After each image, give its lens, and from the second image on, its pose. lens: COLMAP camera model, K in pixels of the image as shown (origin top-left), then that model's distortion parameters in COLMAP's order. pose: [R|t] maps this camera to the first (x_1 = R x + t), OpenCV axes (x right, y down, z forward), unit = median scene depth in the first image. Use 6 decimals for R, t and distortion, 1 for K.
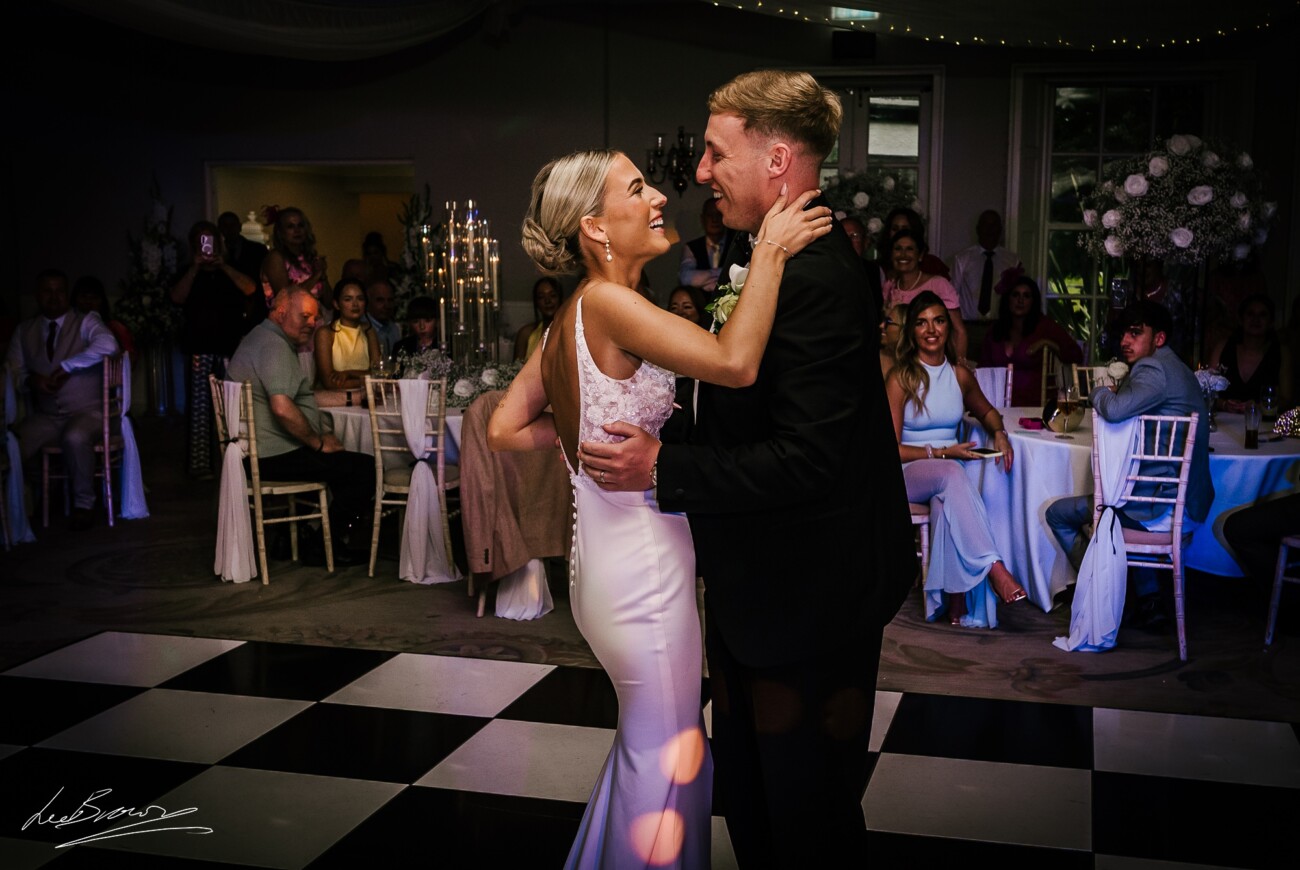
lens RADIAL K [[1539.4, 0, 718.1], [0, 1539.4, 438.4], [0, 0, 1]] dist [-0.009824, 0.013340]
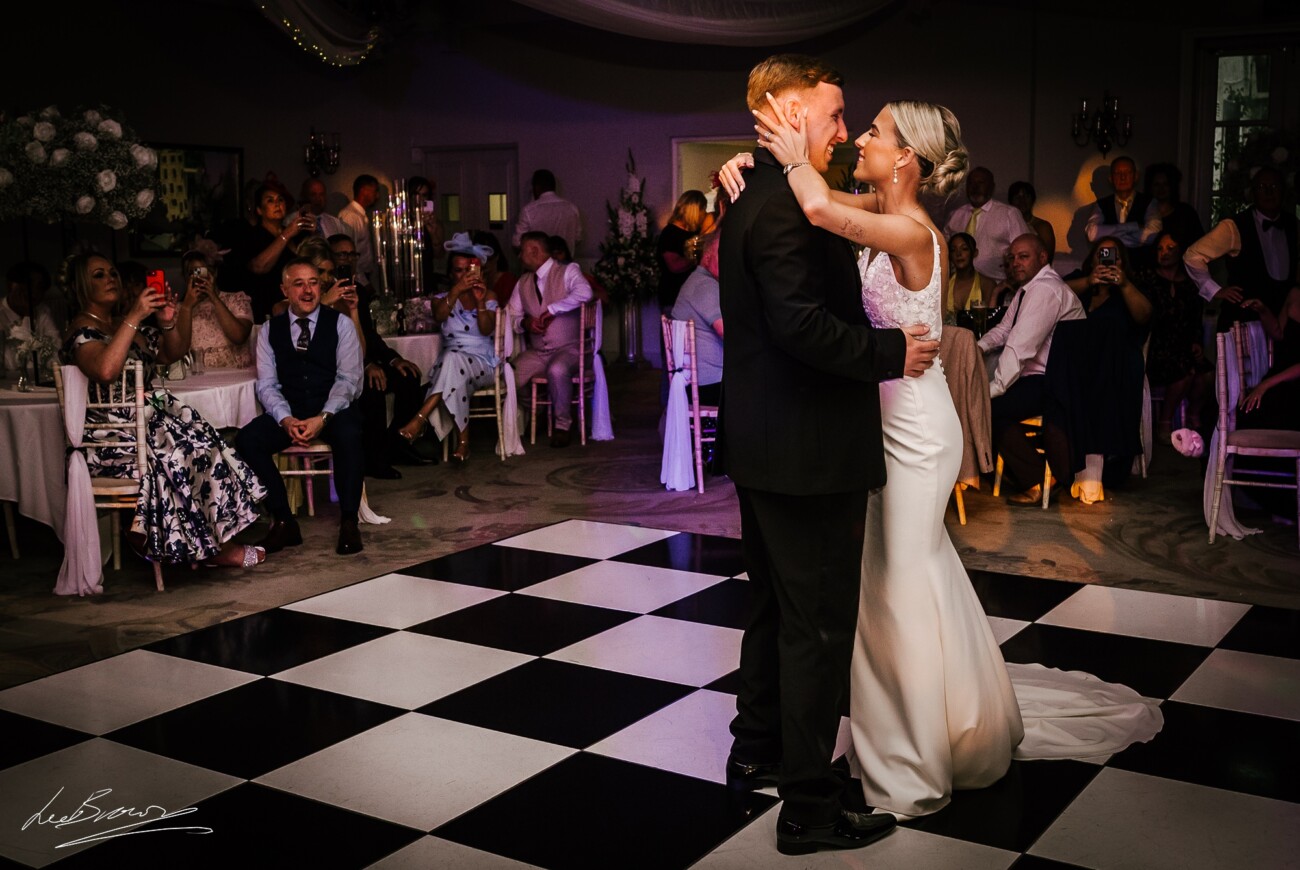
lens RADIAL K [[1510.5, 0, 656.7], [0, 1510.5, 408.7], [0, 0, 1]] dist [-0.006450, -0.012695]
pose [[0.943217, 0.026496, -0.331119, 0.053791], [-0.026354, 0.999641, 0.004920, 0.025165], [0.331130, 0.004085, 0.943576, -0.100860]]
